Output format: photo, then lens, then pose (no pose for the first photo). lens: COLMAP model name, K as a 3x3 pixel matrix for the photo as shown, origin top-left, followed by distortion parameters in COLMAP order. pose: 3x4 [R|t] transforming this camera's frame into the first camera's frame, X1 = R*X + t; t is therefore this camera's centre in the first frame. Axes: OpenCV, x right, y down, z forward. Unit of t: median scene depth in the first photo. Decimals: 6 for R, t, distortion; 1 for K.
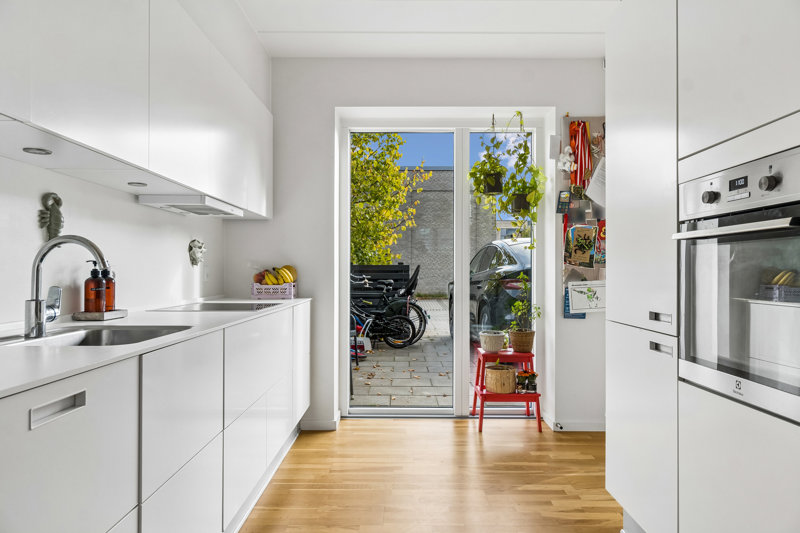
lens RADIAL K [[553.2, 0, 402.0], [0, 553.2, 268.1], [0, 0, 1]] dist [0.003336, -0.000268]
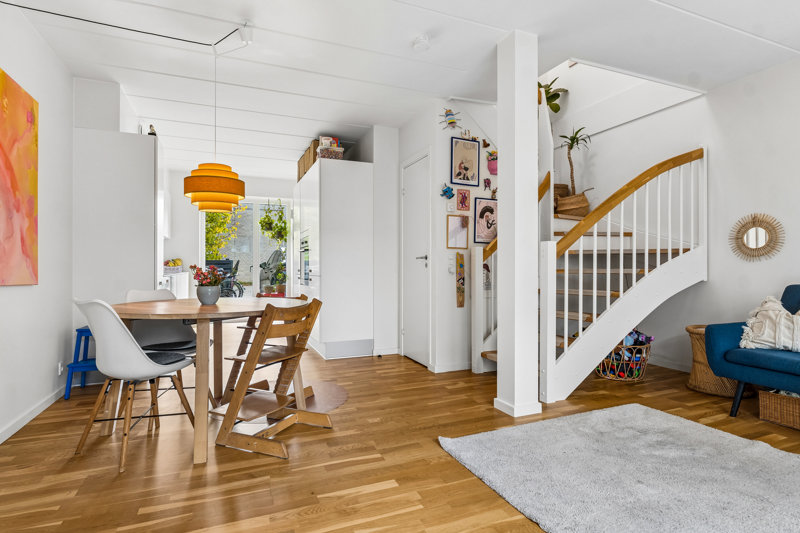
lens RADIAL K [[422.8, 0, 398.0], [0, 422.8, 265.4], [0, 0, 1]] dist [-0.001905, 0.000448]
pose [[0.926604, -0.001127, 0.376038, -0.014226], [0.000437, 0.999998, 0.001920, 0.021557], [-0.376039, -0.001615, 0.926602, -1.083531]]
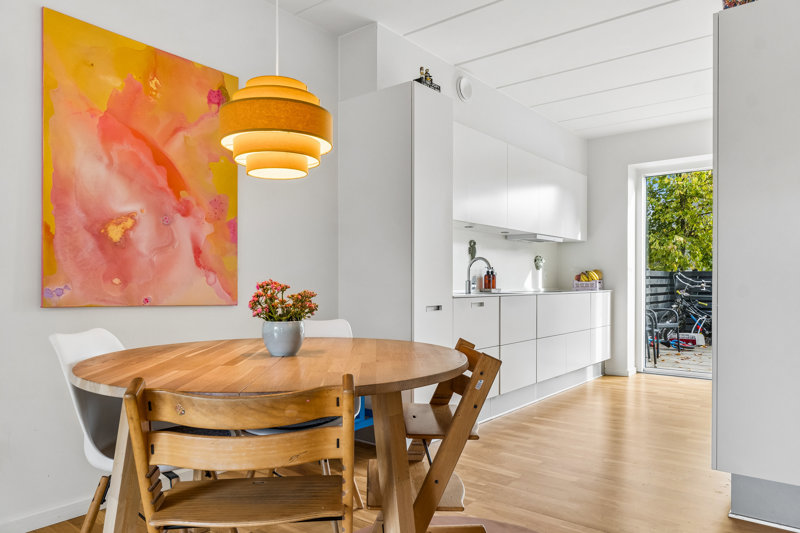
lens RADIAL K [[553.2, 0, 407.7], [0, 553.2, 294.1], [0, 0, 1]] dist [0.003336, -0.000268]
pose [[0.788860, 0.011628, -0.614463, 0.358565], [0.005641, 0.999642, 0.026160, 0.021742], [0.614547, -0.024102, 0.788512, -0.614950]]
